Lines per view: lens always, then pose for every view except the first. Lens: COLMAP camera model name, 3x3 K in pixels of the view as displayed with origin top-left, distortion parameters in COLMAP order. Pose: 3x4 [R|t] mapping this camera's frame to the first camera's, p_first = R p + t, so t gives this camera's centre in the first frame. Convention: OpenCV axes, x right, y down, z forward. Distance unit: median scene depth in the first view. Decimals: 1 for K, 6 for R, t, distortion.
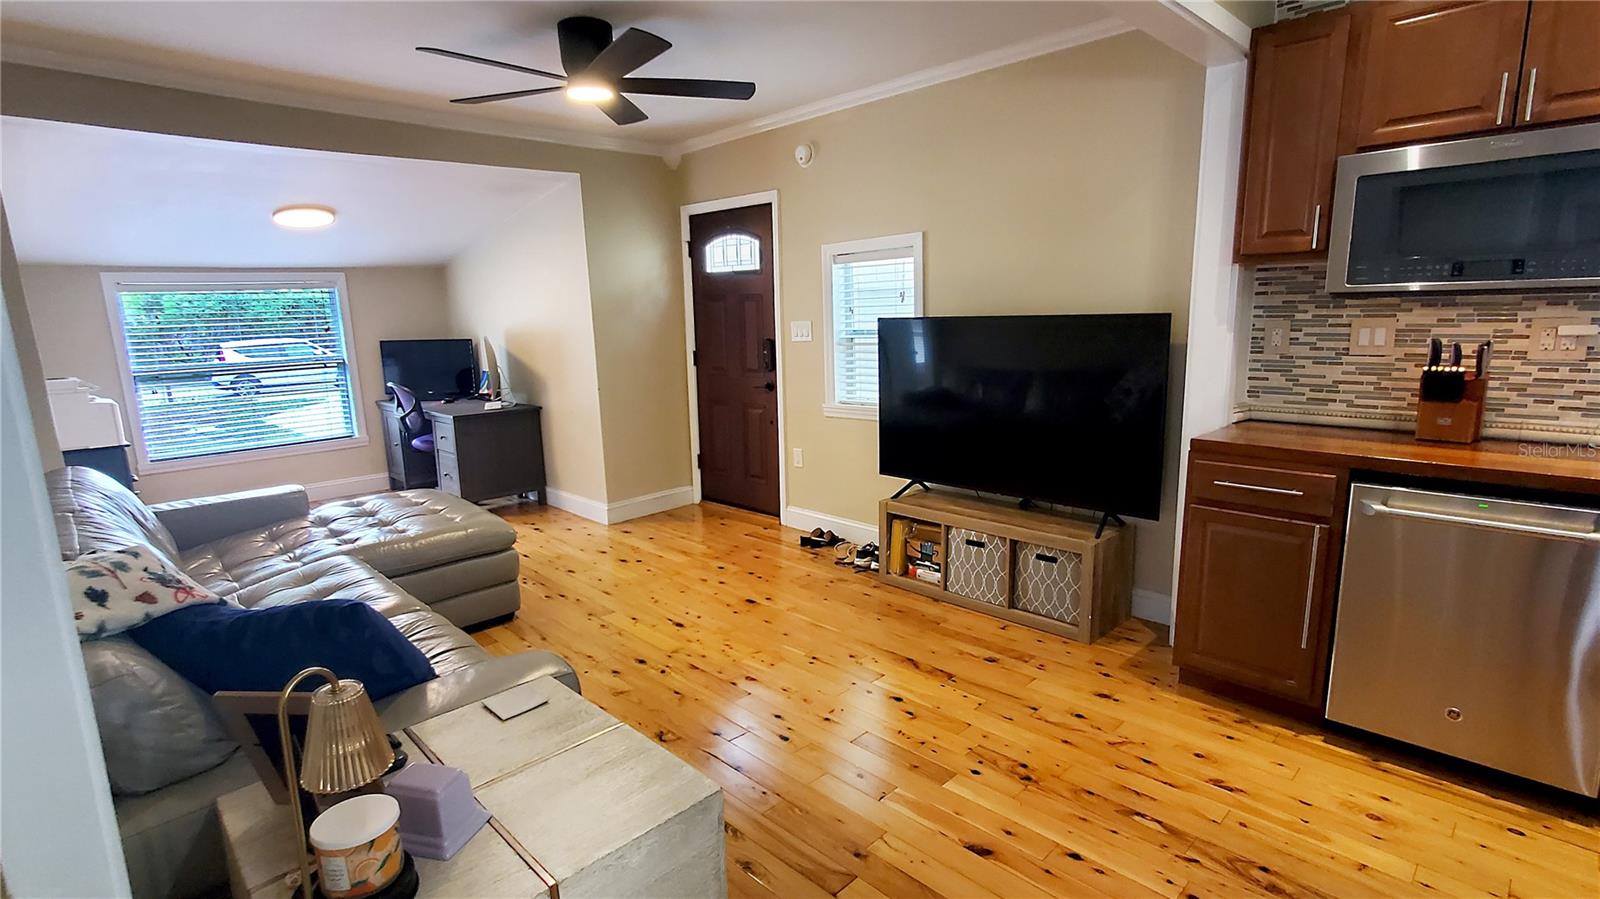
lens RADIAL K [[775.4, 0, 785.4], [0, 775.4, 456.1], [0, 0, 1]] dist [0.001565, 0.002371]
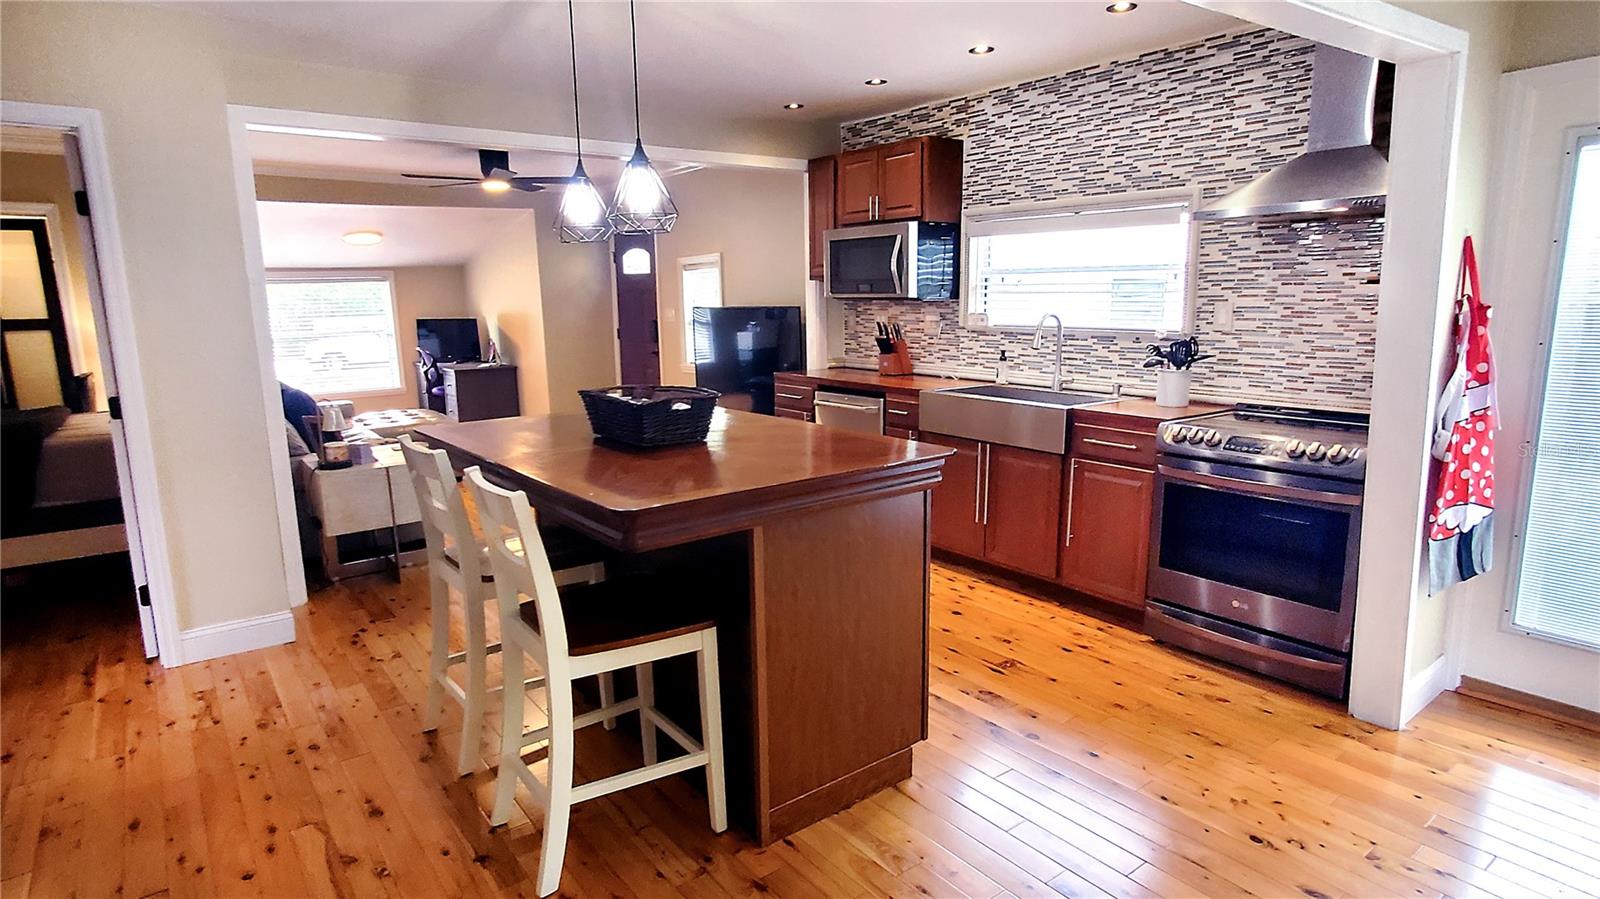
lens RADIAL K [[870.9, 0, 784.8], [0, 870.9, 460.0], [0, 0, 1]] dist [-0.001288, 0.004295]
pose [[0.990889, 0.034002, -0.130316, 0.552528], [-0.033747, 0.999422, 0.004168, 0.120956], [0.130382, 0.000268, 0.991464, -0.744978]]
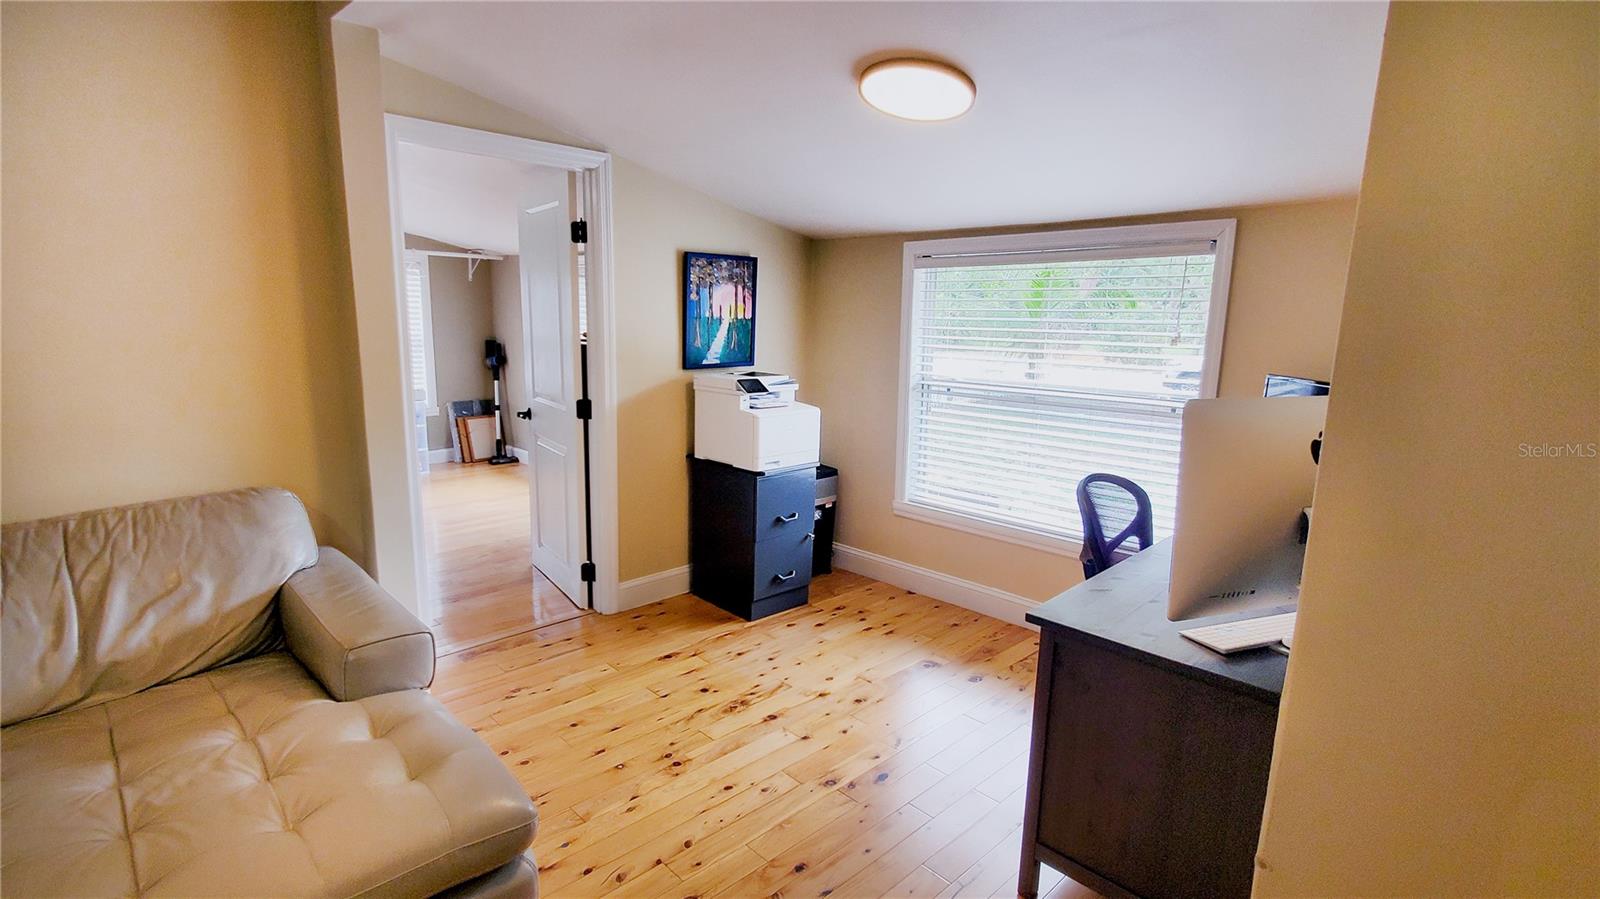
lens RADIAL K [[775.4, 0, 797.2], [0, 775.4, 449.7], [0, 0, 1]] dist [0.001565, 0.002371]
pose [[0.012562, 0.205152, -0.978649, -0.152576], [-0.211016, 0.957229, 0.197953, -0.218132], [0.977402, 0.204024, 0.055315, 1.150203]]
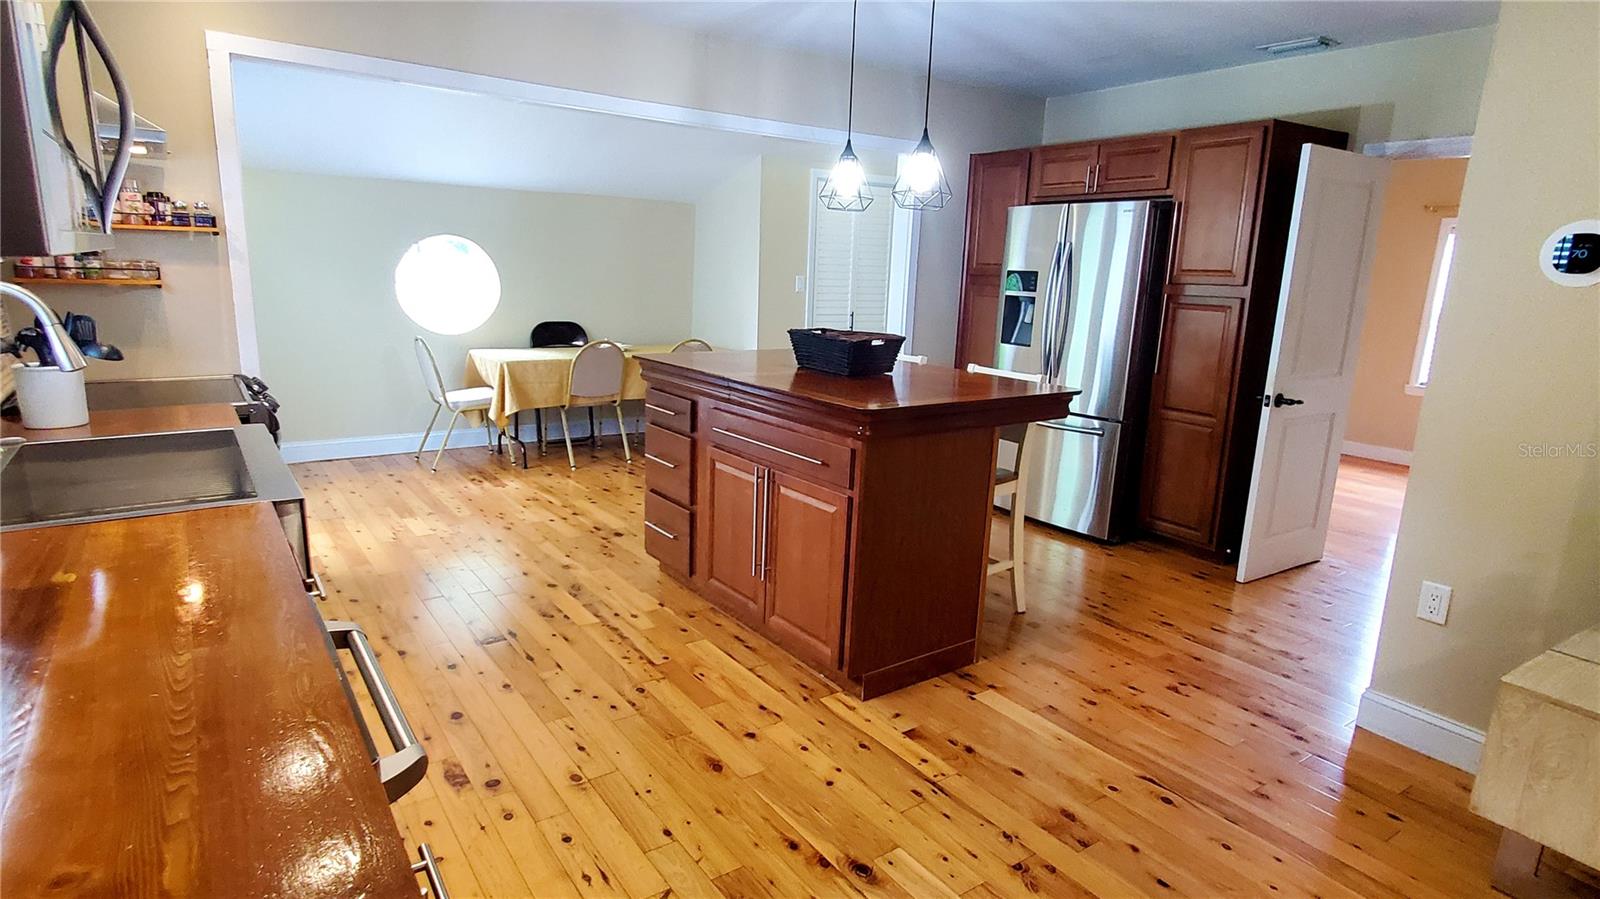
lens RADIAL K [[870.9, 0, 794.4], [0, 870.9, 459.3], [0, 0, 1]] dist [-0.001288, 0.004295]
pose [[-0.986875, -0.043955, 0.155389, 0.266795], [0.022033, 0.916595, 0.399209, -0.156415], [-0.159976, 0.397393, -0.903596, 0.750314]]
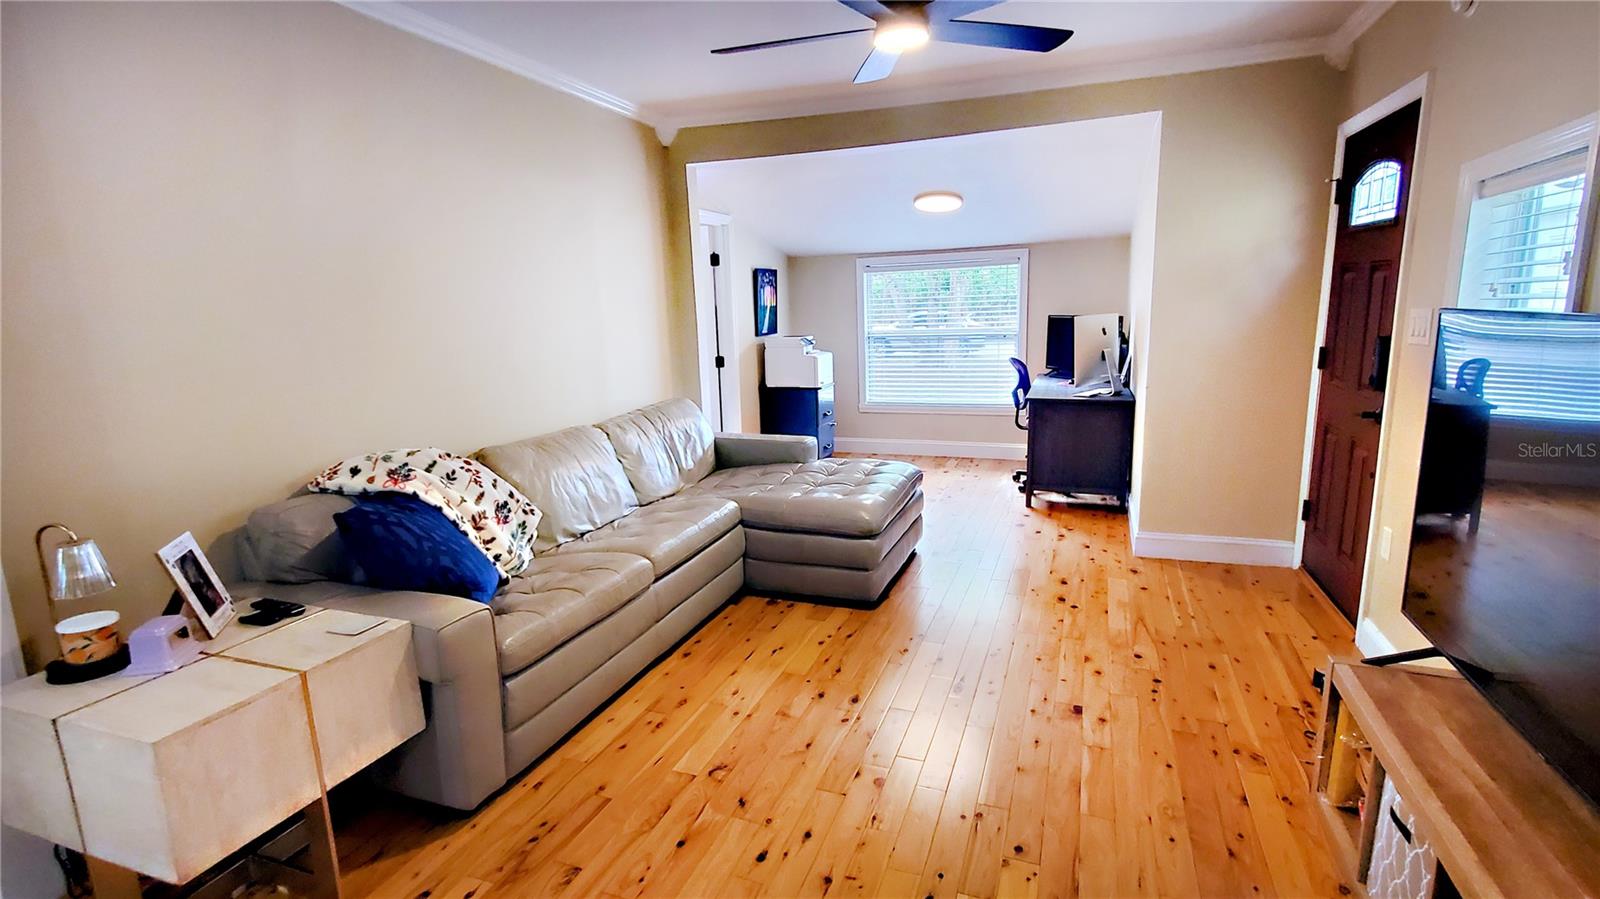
lens RADIAL K [[775.4, 0, 790.4], [0, 775.4, 449.0], [0, 0, 1]] dist [0.001565, 0.002371]
pose [[0.428954, 0.186191, -0.883930, 0.401443], [-0.153740, 0.979299, 0.131673, -0.092595], [0.890147, 0.079414, 0.448699, 0.415028]]
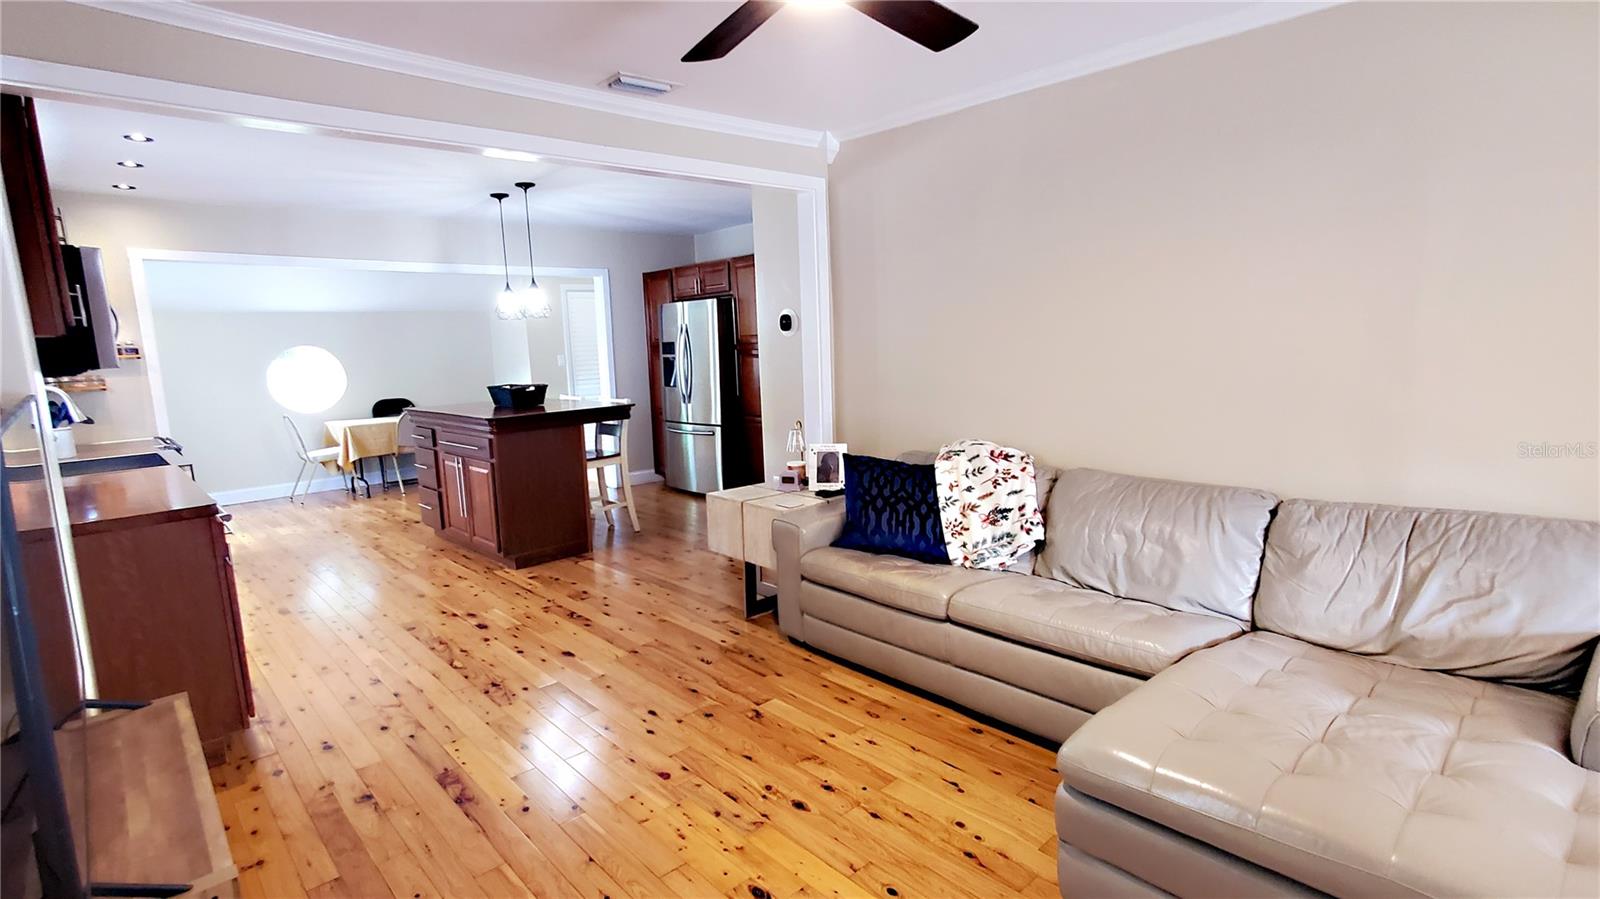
lens RADIAL K [[775.4, 0, 788.3], [0, 775.4, 457.3], [0, 0, 1]] dist [0.001565, 0.002371]
pose [[-0.997657, 0.058409, 0.035612, -0.176228], [0.067063, 0.937827, 0.340563, -0.248799], [-0.013506, 0.342153, -0.939547, 1.271341]]
